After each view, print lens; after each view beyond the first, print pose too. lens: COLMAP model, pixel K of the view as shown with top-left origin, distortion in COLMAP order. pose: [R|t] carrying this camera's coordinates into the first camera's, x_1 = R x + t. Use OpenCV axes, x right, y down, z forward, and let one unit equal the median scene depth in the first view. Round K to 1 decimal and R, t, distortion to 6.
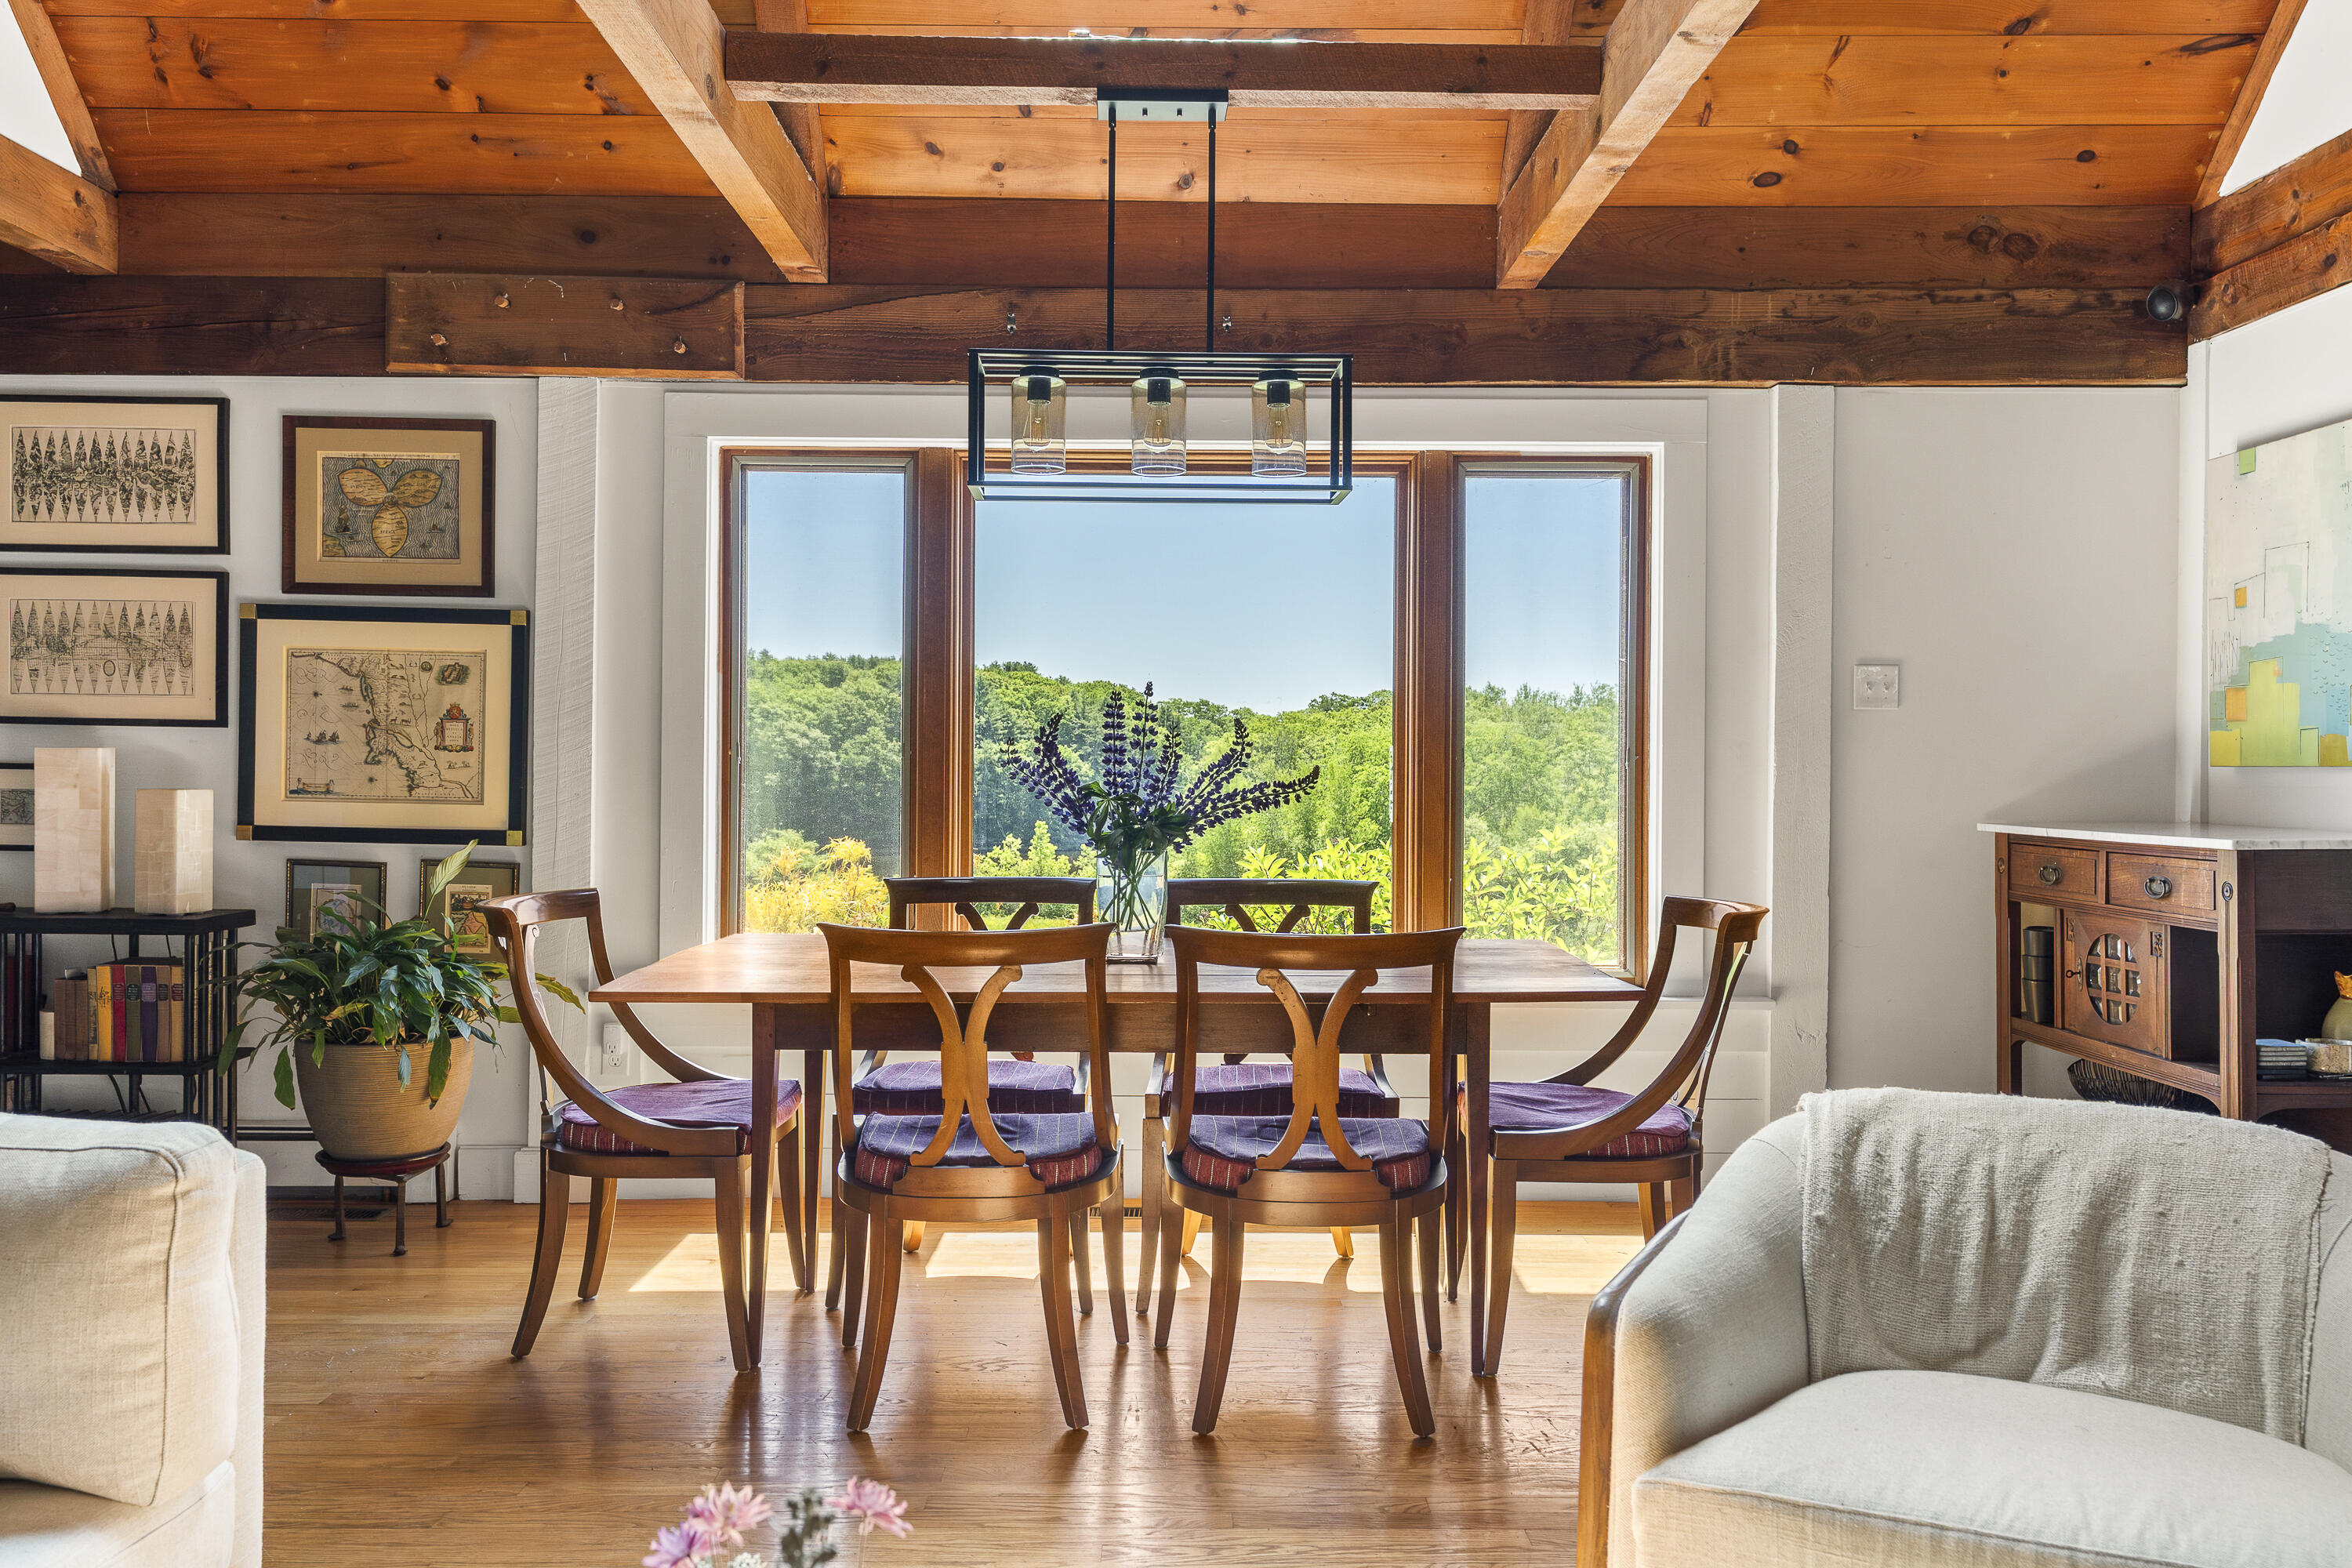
lens RADIAL K [[1841.0, 0, 1176.0], [0, 1841.0, 784.0], [0, 0, 1]] dist [0.003478, 0.006414]
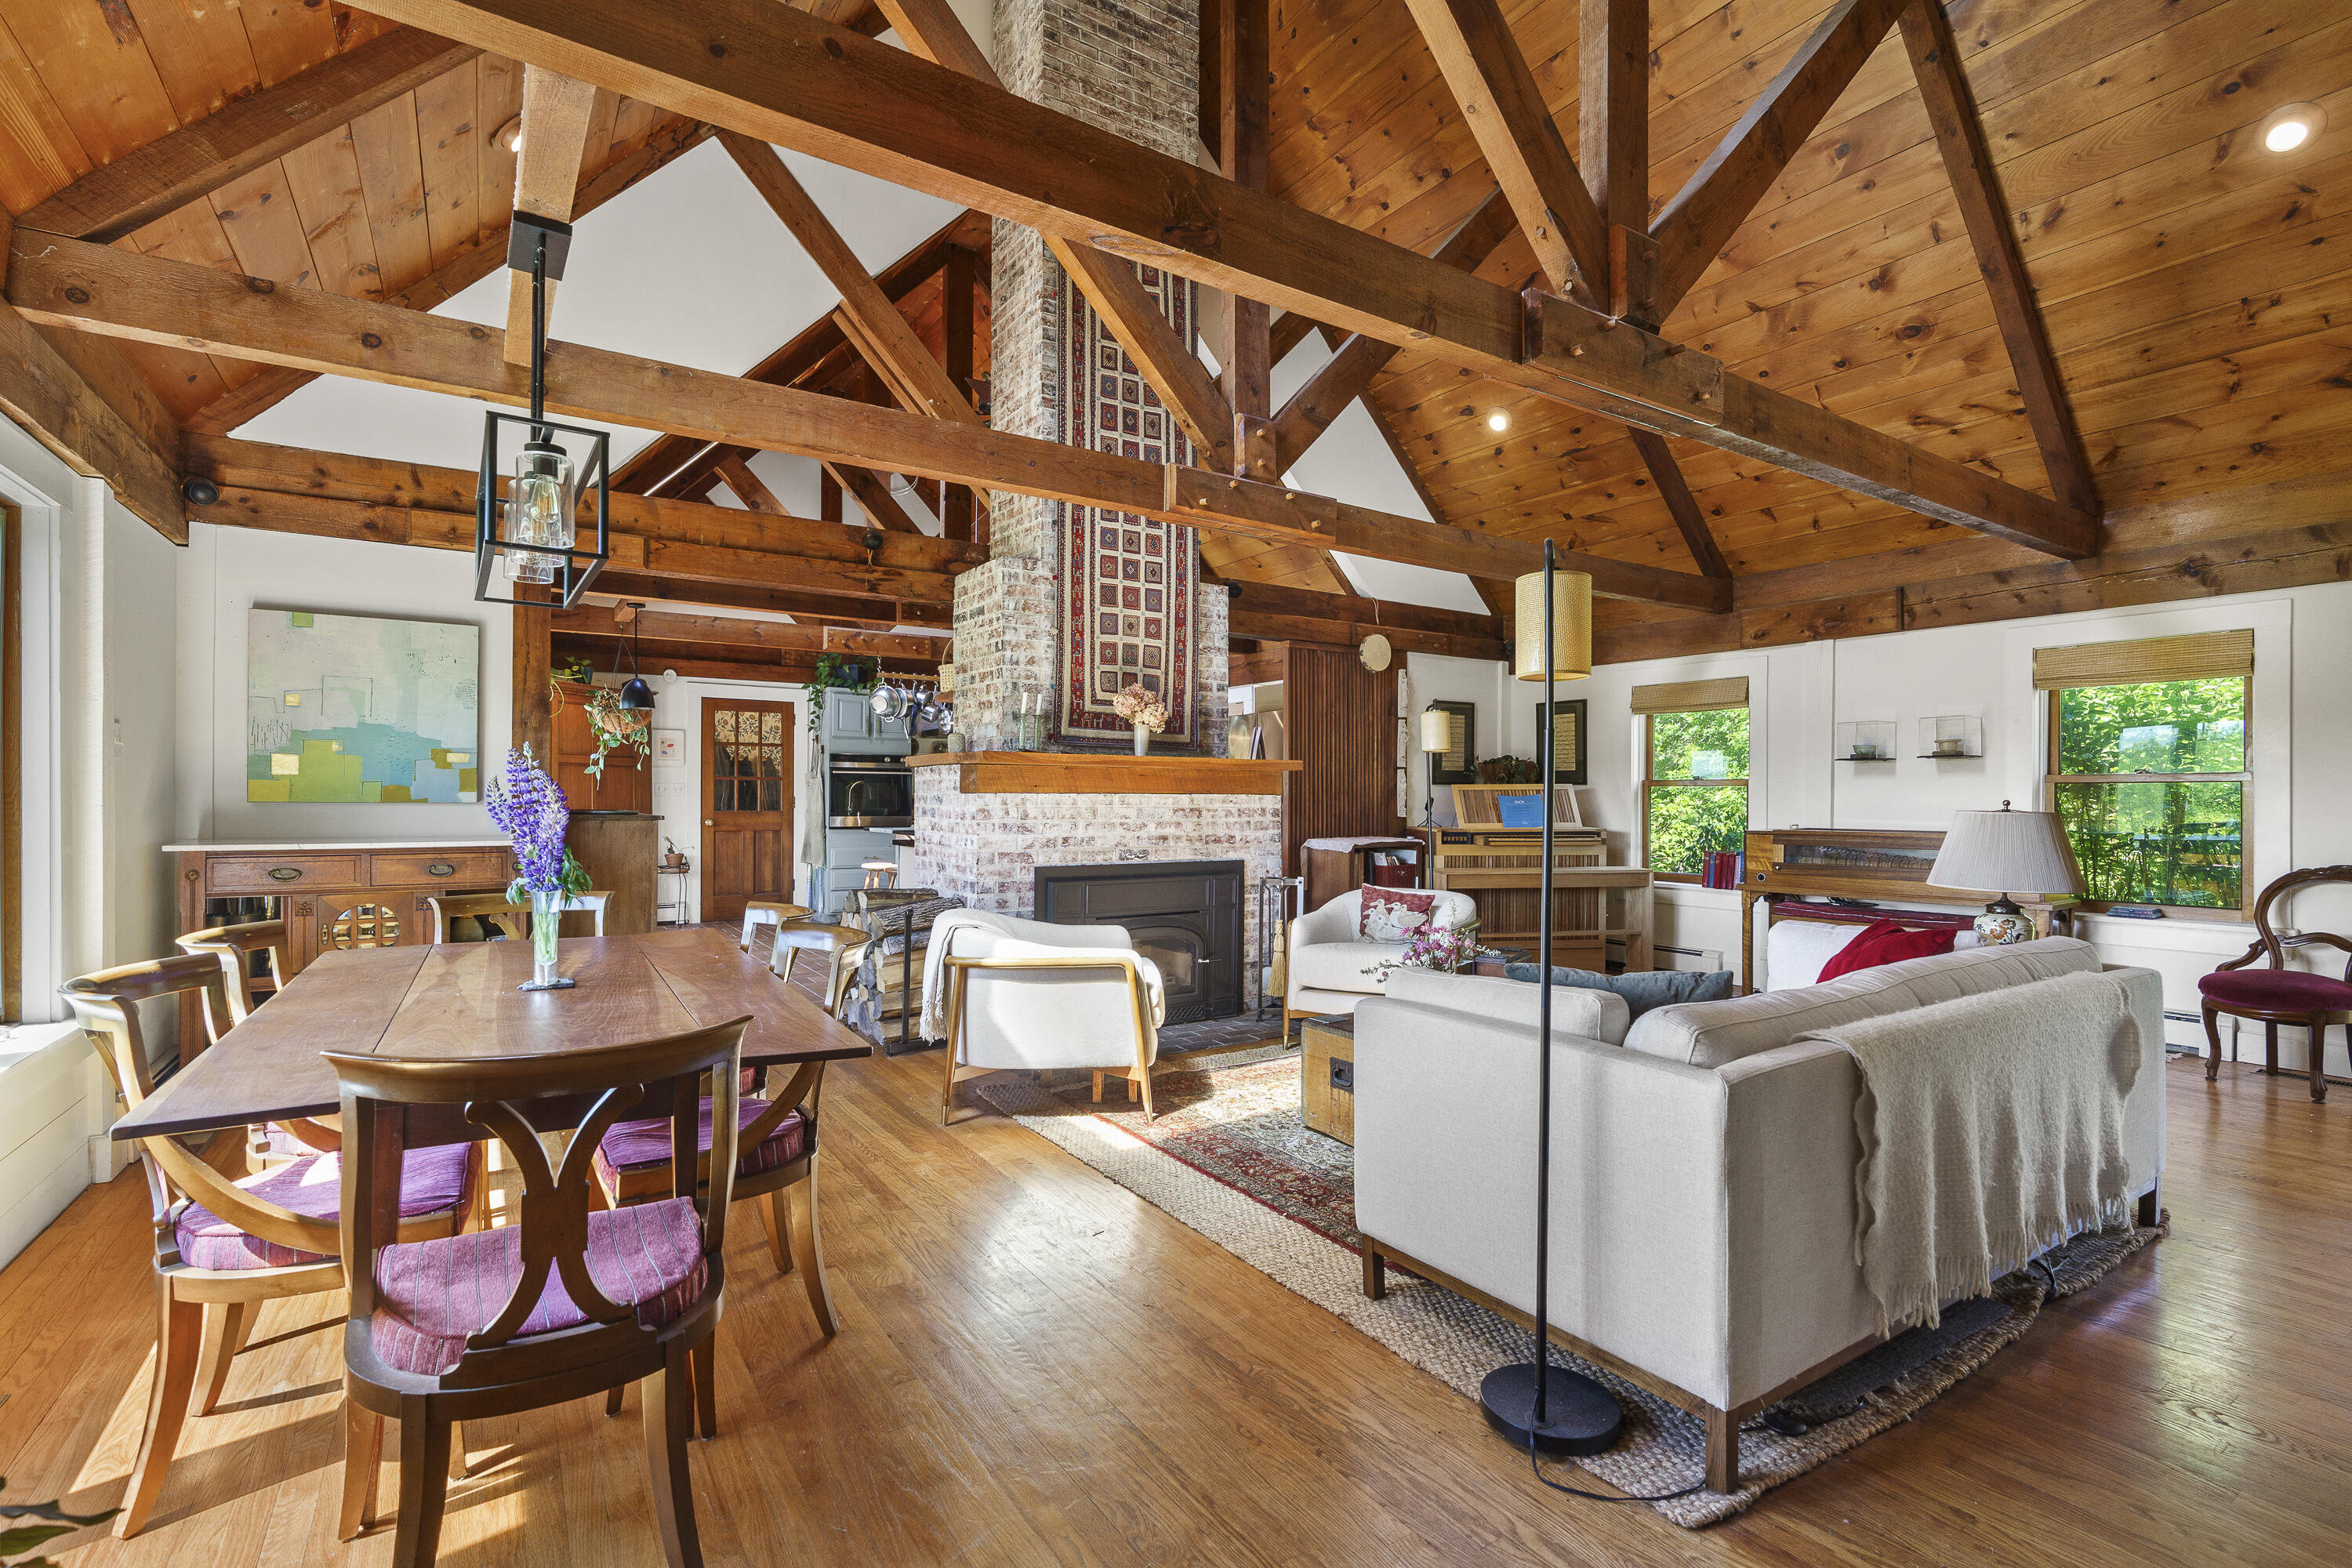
lens RADIAL K [[1076.6, 0, 1173.0], [0, 1076.6, 795.0], [0, 0, 1]] dist [-0.002375, 0.000204]
pose [[-0.536827, -0.005086, 0.843677, -0.648951], [-0.000286, 0.999983, 0.005846, -0.021283], [-0.843692, 0.002897, -0.536820, 0.834033]]
